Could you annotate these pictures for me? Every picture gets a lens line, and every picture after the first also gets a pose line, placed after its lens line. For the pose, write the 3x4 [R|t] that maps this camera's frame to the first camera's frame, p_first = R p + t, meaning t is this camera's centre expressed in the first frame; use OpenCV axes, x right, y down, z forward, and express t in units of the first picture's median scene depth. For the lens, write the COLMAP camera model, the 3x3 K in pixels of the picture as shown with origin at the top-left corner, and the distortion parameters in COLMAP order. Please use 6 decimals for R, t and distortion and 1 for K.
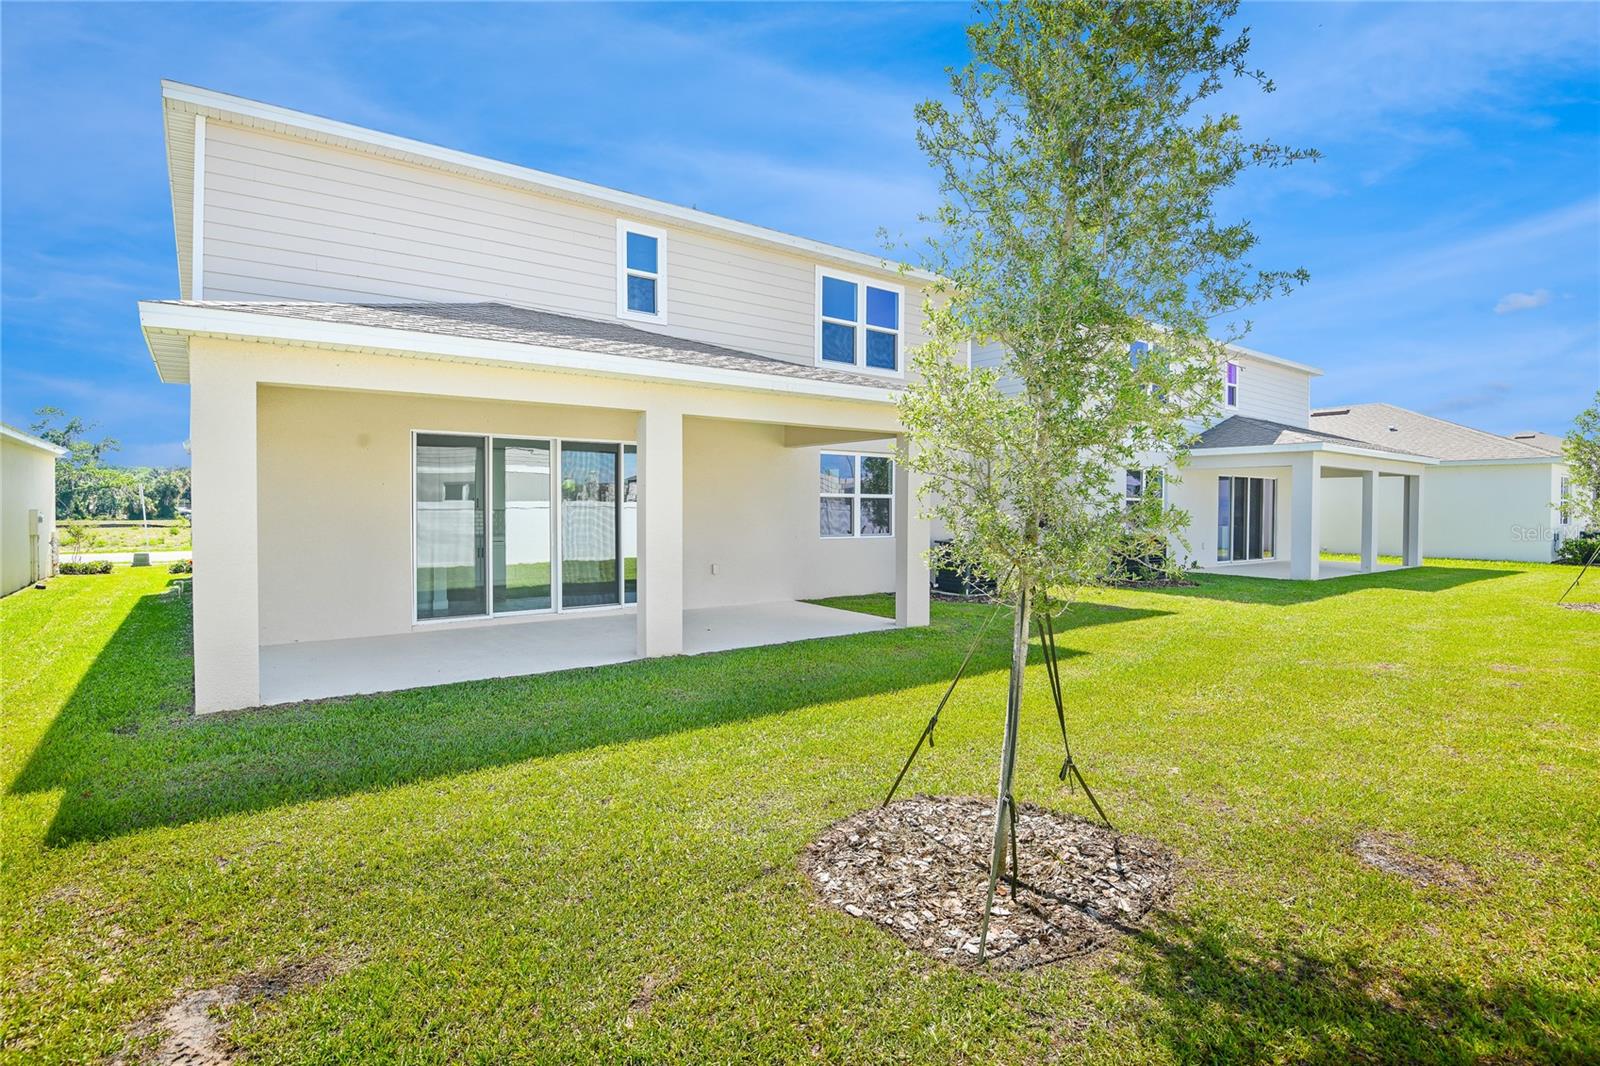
lens RADIAL K [[806.1, 0, 797.3], [0, 806.1, 531.8], [0, 0, 1]] dist [0.021385, -0.000096]
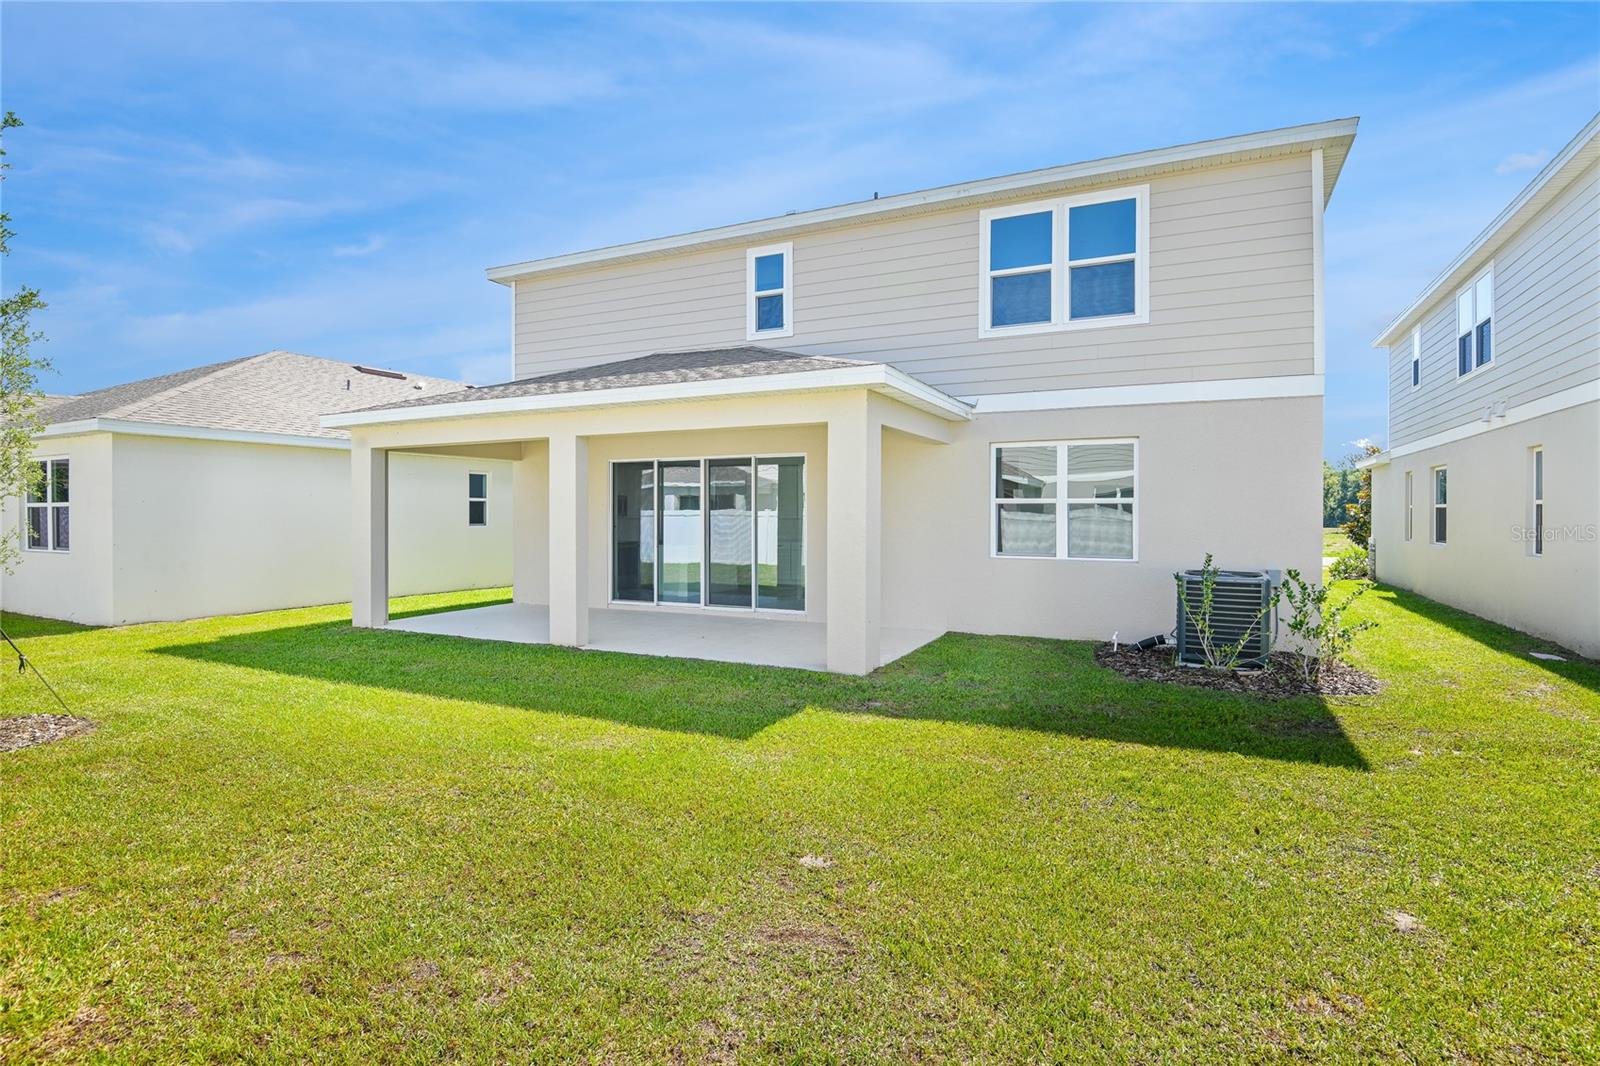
lens RADIAL K [[806.1, 0, 800.9], [0, 806.1, 523.1], [0, 0, 1]] dist [0.021385, -0.000096]
pose [[0.450885, 0.006830, -0.892556, 0.748445], [-0.027903, 0.999590, -0.006447, -0.016879], [0.892146, 0.027812, 0.450890, 0.570273]]
